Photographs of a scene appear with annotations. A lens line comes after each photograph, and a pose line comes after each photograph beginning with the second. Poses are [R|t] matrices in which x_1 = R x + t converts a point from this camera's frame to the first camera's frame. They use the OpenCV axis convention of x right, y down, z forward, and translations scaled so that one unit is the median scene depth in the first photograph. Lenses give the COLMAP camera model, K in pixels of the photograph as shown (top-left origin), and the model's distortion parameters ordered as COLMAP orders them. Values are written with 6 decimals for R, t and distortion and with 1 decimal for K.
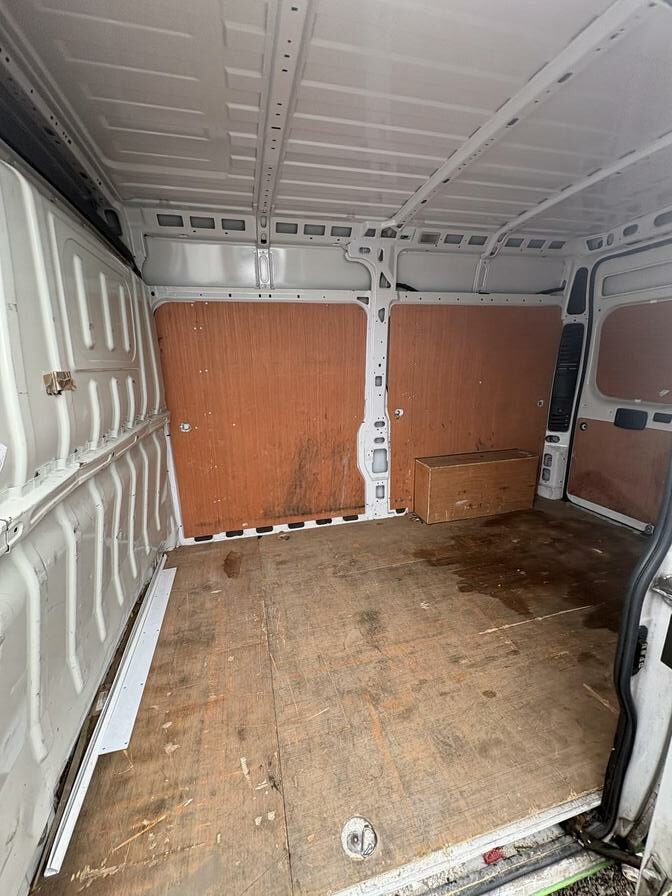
lens RADIAL K [[356.8, 0, 336.0], [0, 356.8, 446.9], [0, 0, 1]] dist [-0.000378, 0.000629]
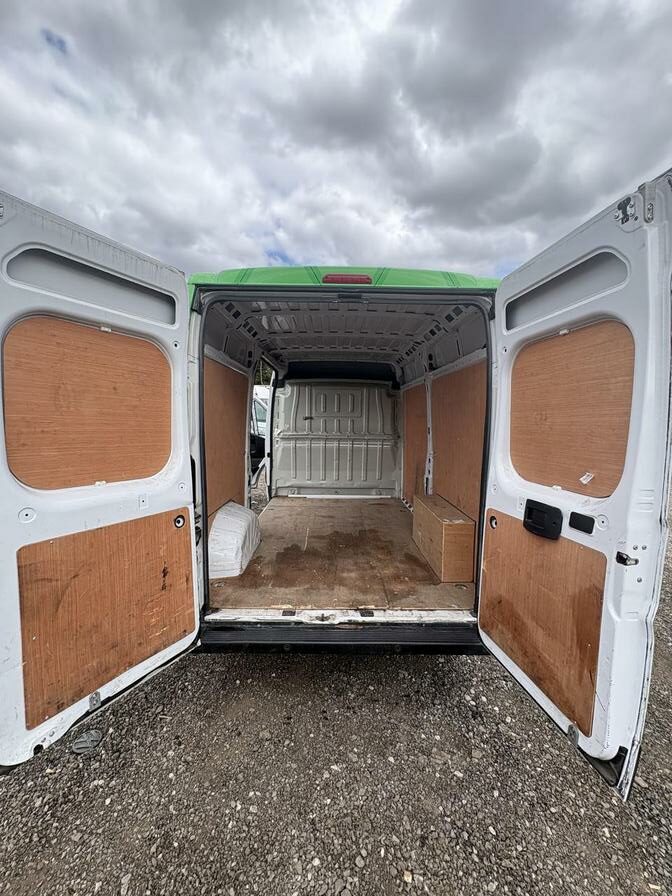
lens RADIAL K [[356.8, 0, 336.0], [0, 356.8, 446.9], [0, 0, 1]] dist [-0.000378, 0.000629]
pose [[-0.270186, 0.060032, -0.960935, 1.876385], [-0.242324, 0.961686, 0.128213, -0.242942], [0.931815, 0.267499, -0.245287, 1.168467]]
